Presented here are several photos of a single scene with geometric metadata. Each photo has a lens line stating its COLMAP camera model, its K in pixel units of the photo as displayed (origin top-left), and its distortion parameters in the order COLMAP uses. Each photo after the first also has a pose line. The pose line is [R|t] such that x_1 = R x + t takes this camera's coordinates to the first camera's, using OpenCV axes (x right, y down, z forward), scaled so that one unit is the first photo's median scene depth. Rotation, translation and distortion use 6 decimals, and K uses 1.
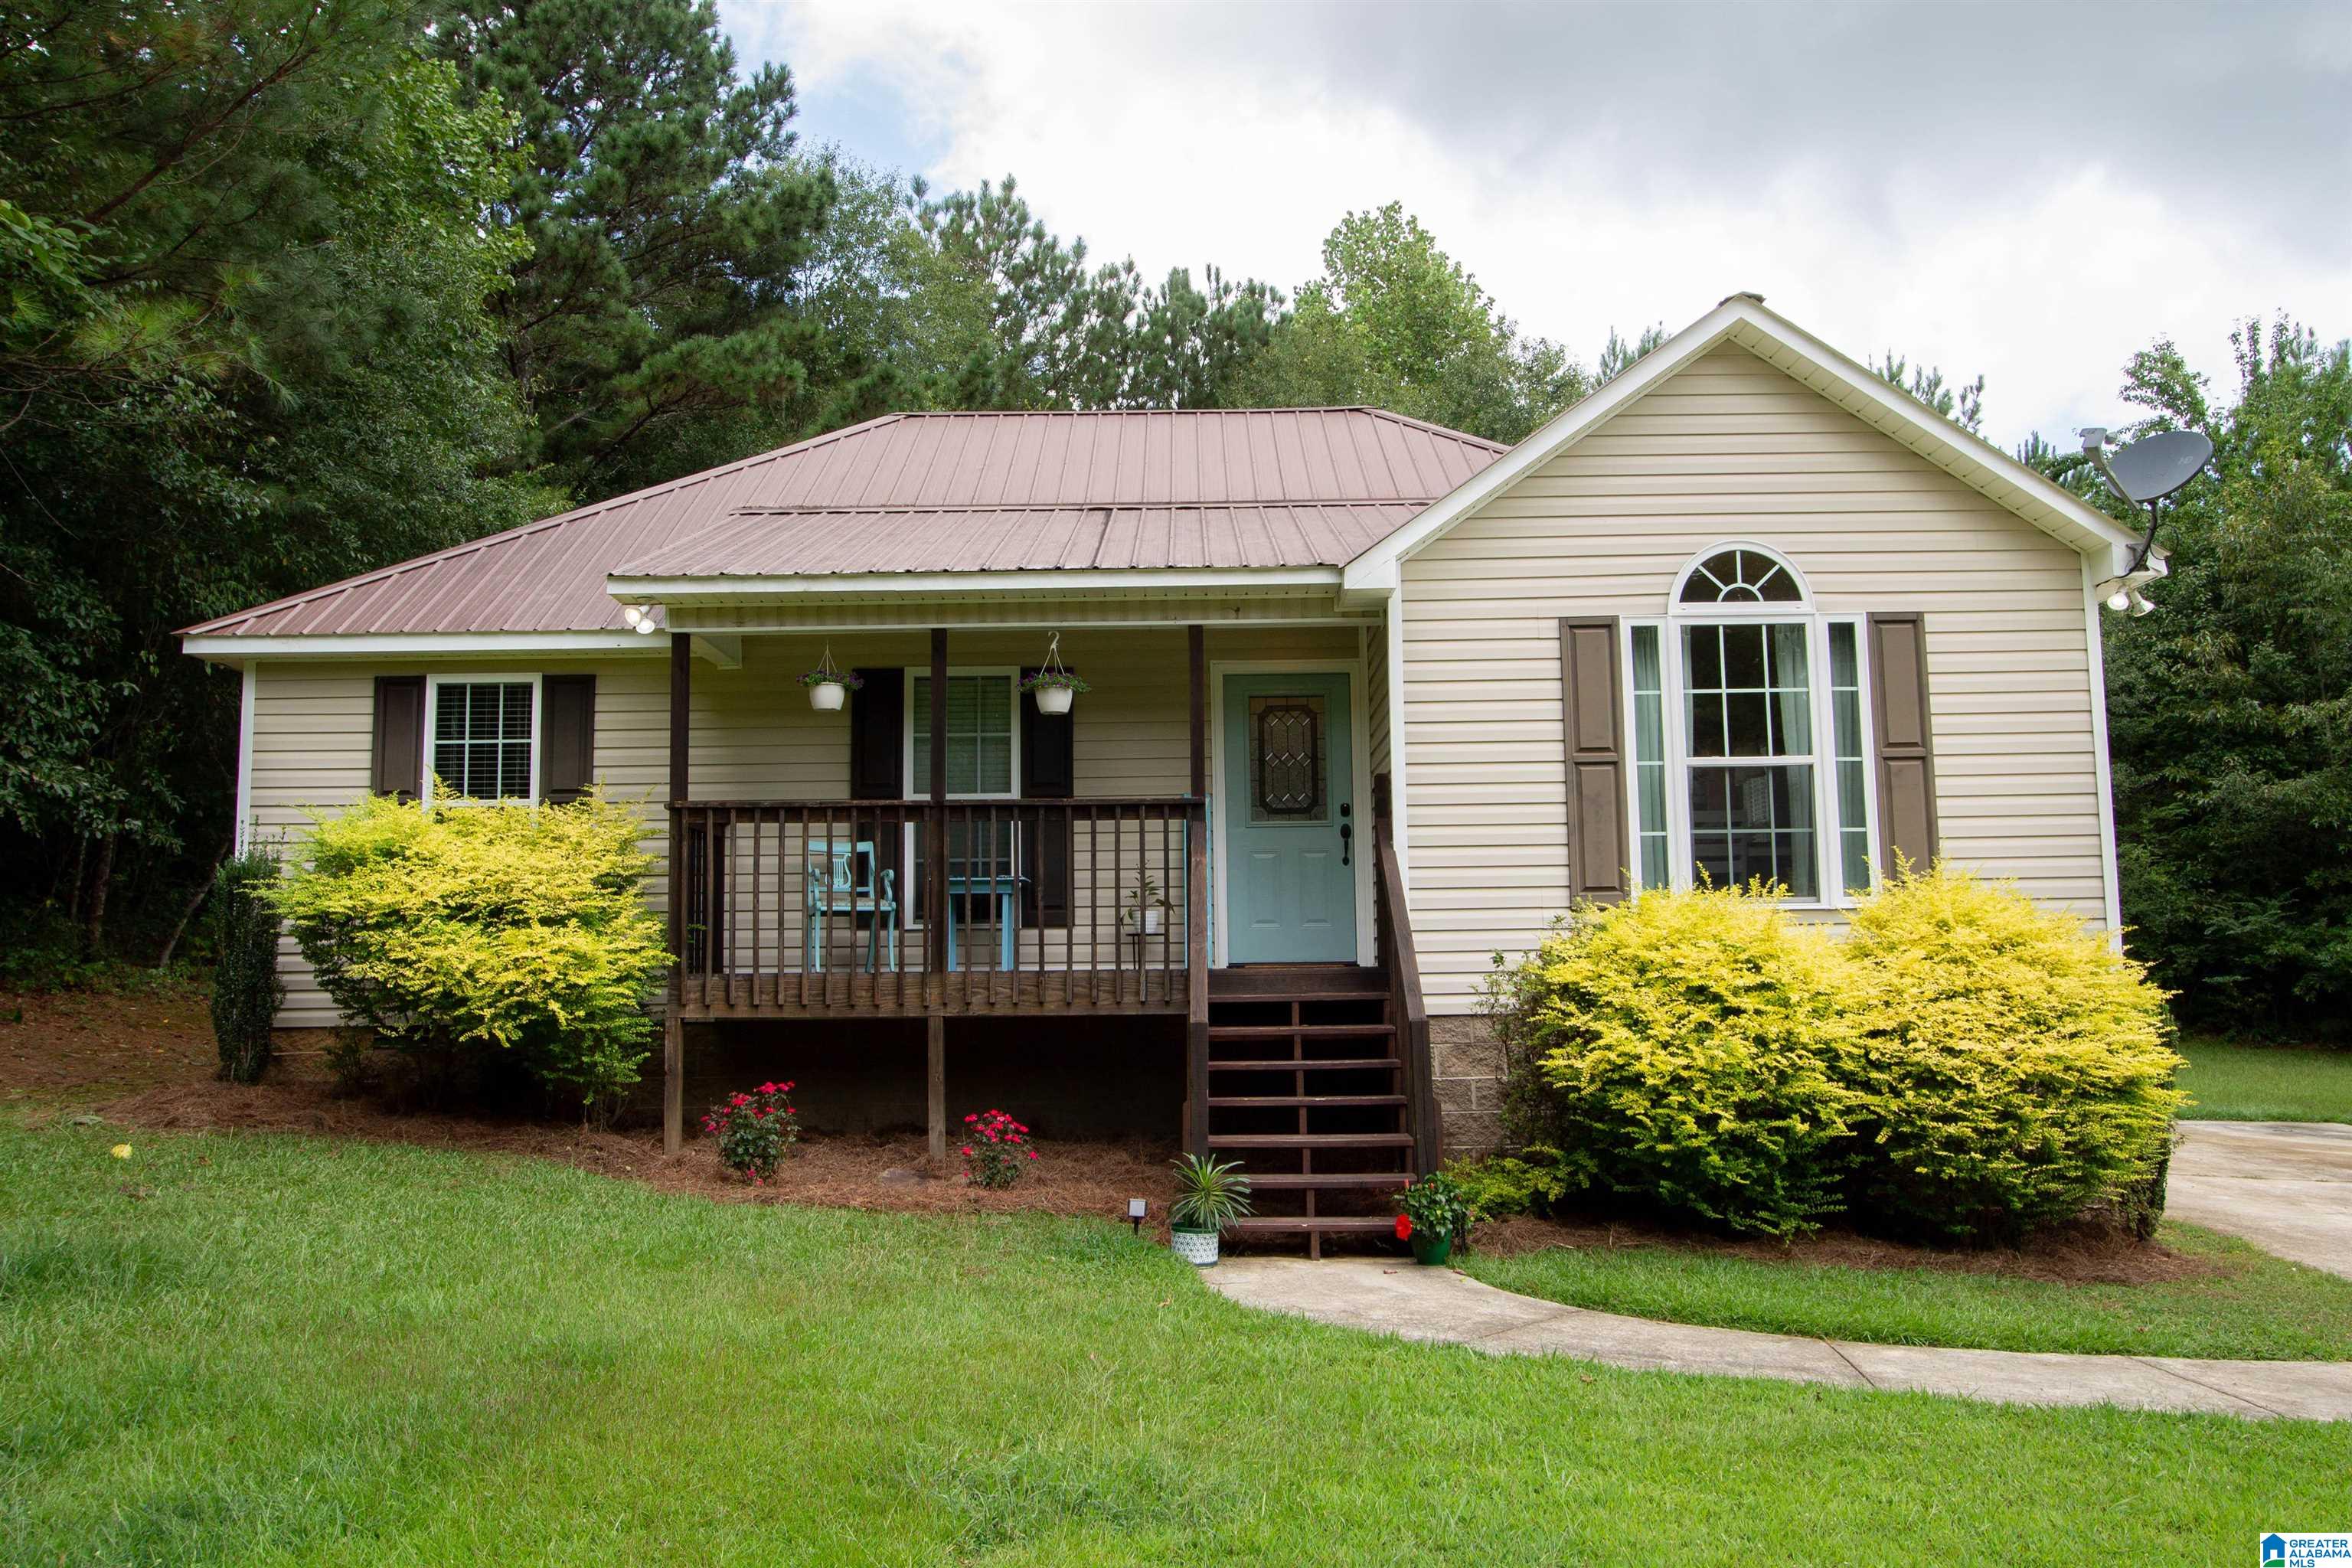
lens RADIAL K [[1812.5, 0, 1174.9], [0, 1812.5, 782.3], [0, 0, 1]] dist [0.006301, 0.006893]
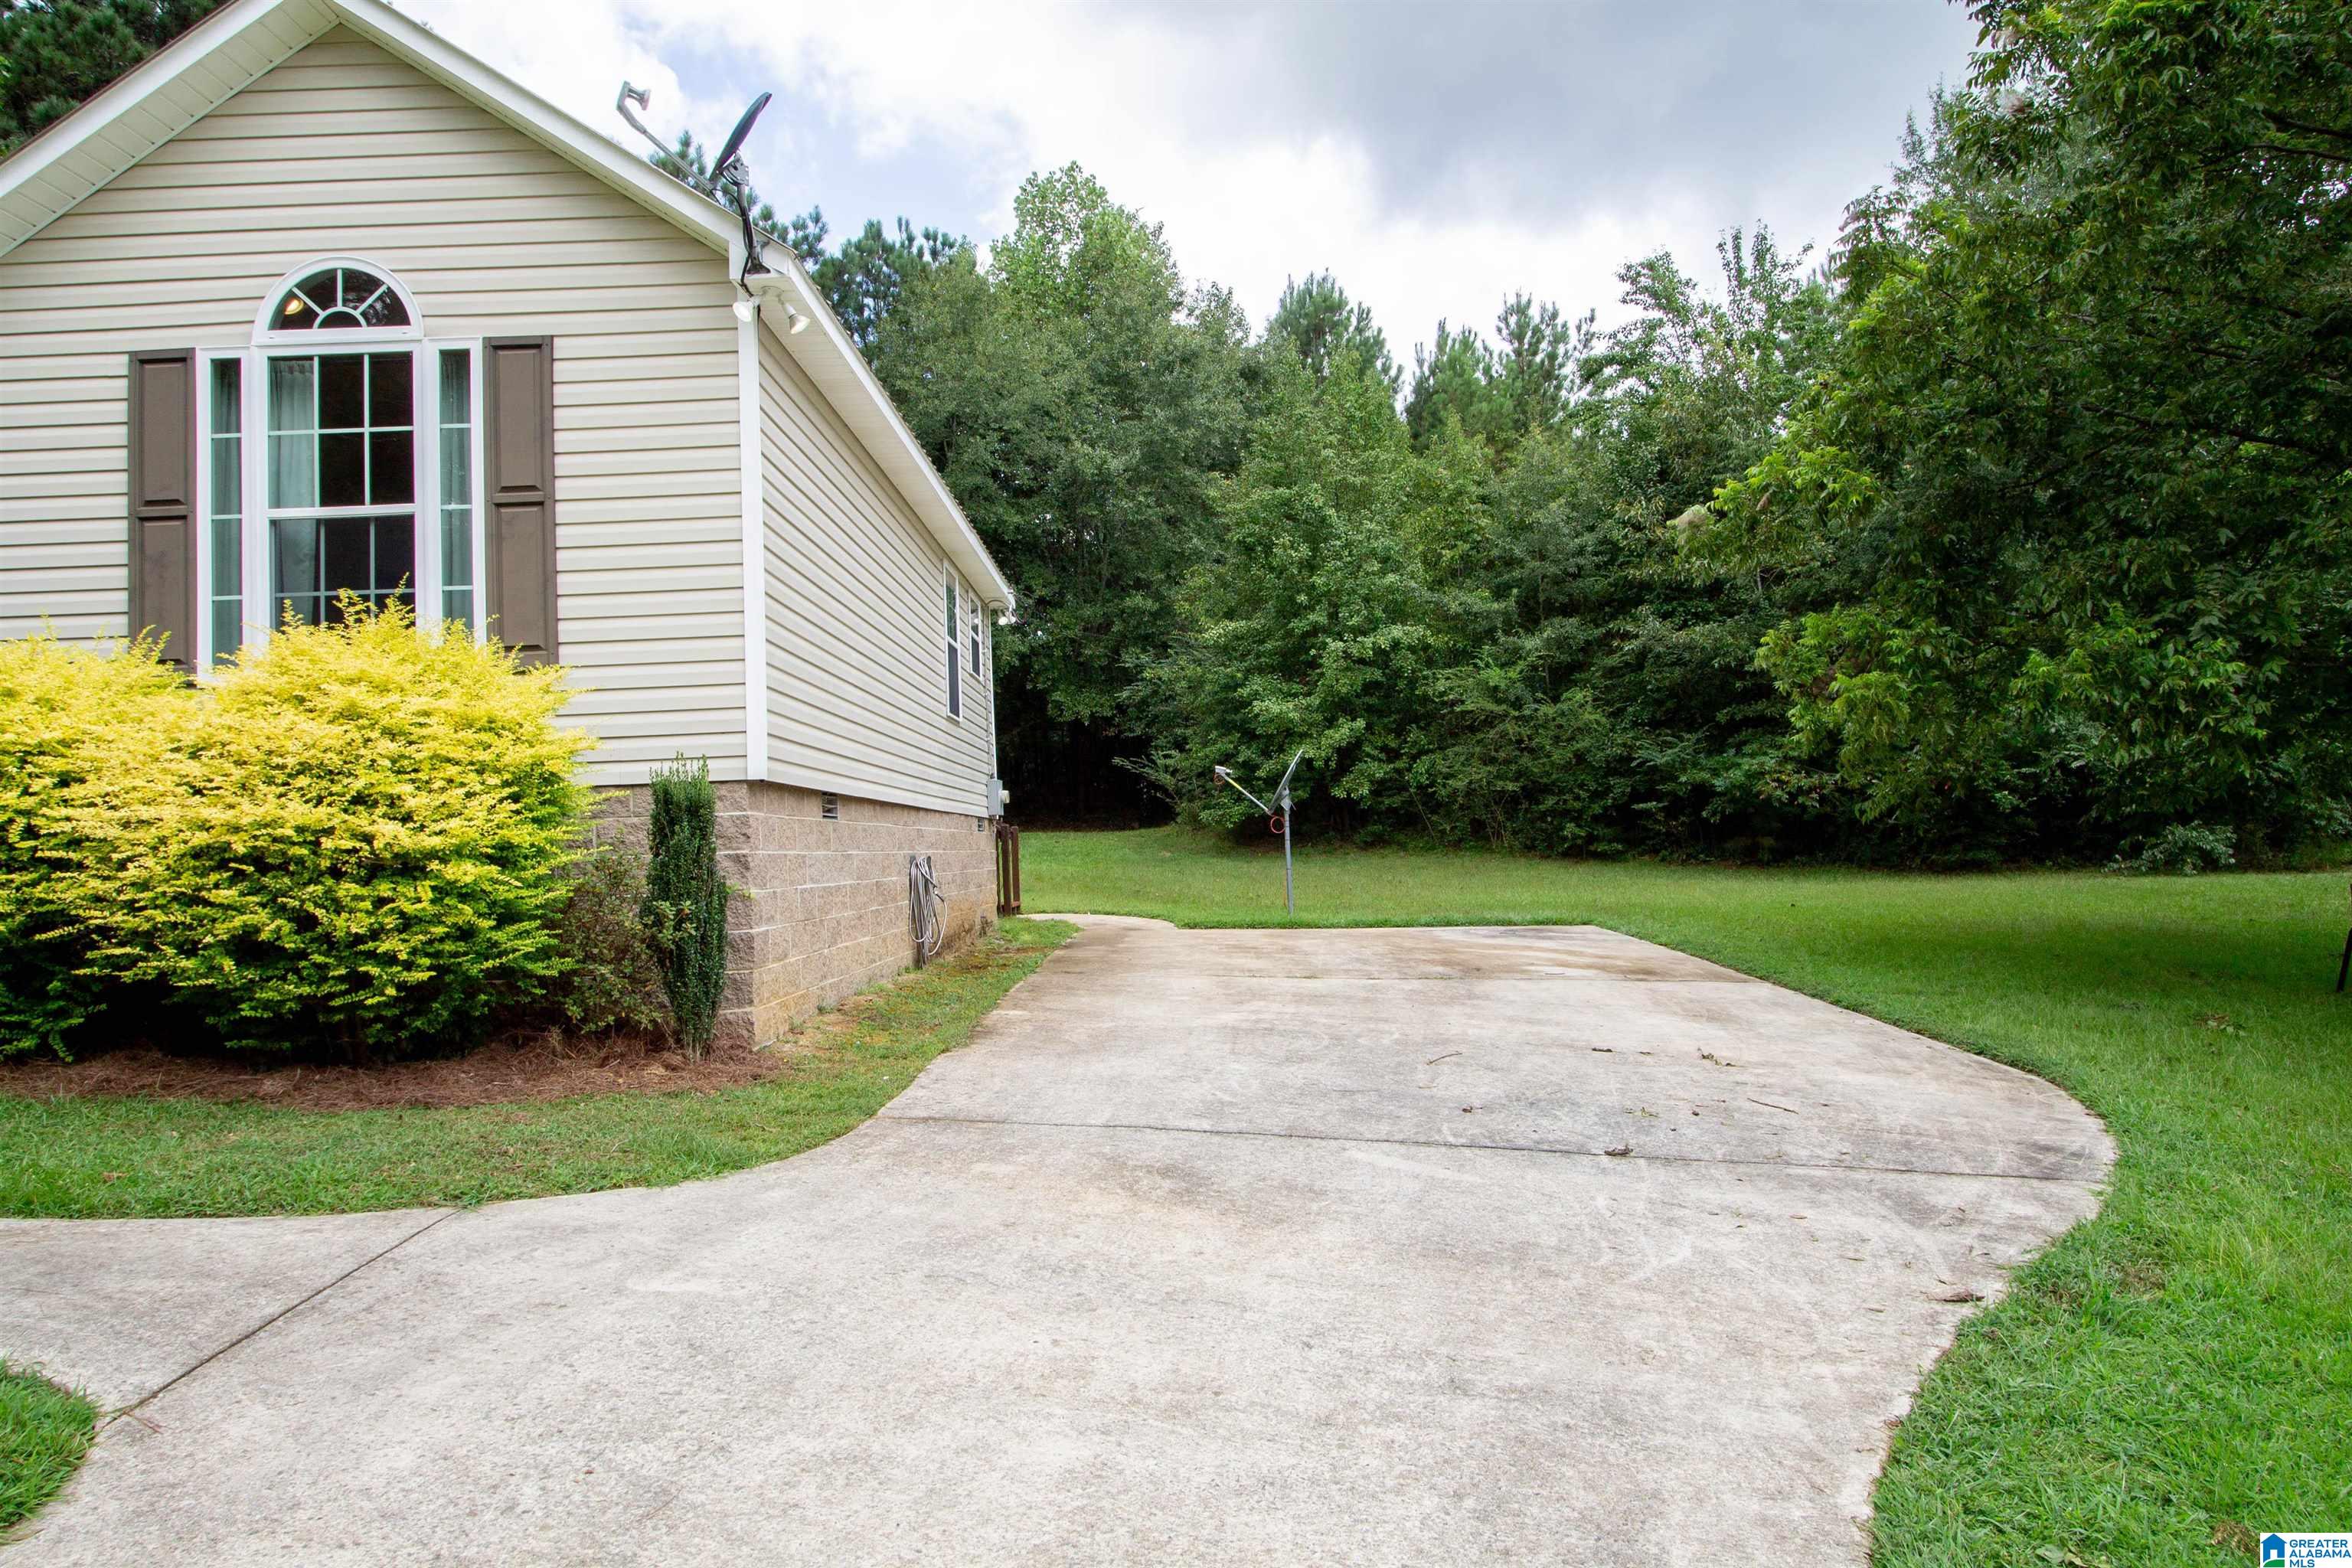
lens RADIAL K [[1429.5, 0, 1176.4], [0, 1429.5, 785.9], [0, 0, 1]] dist [-0.000955, -0.002538]
pose [[0.999544, -0.025922, 0.015493, 0.693523], [0.024906, 0.997734, 0.062496, 0.085365], [-0.017078, -0.062082, 0.997925, 0.300254]]
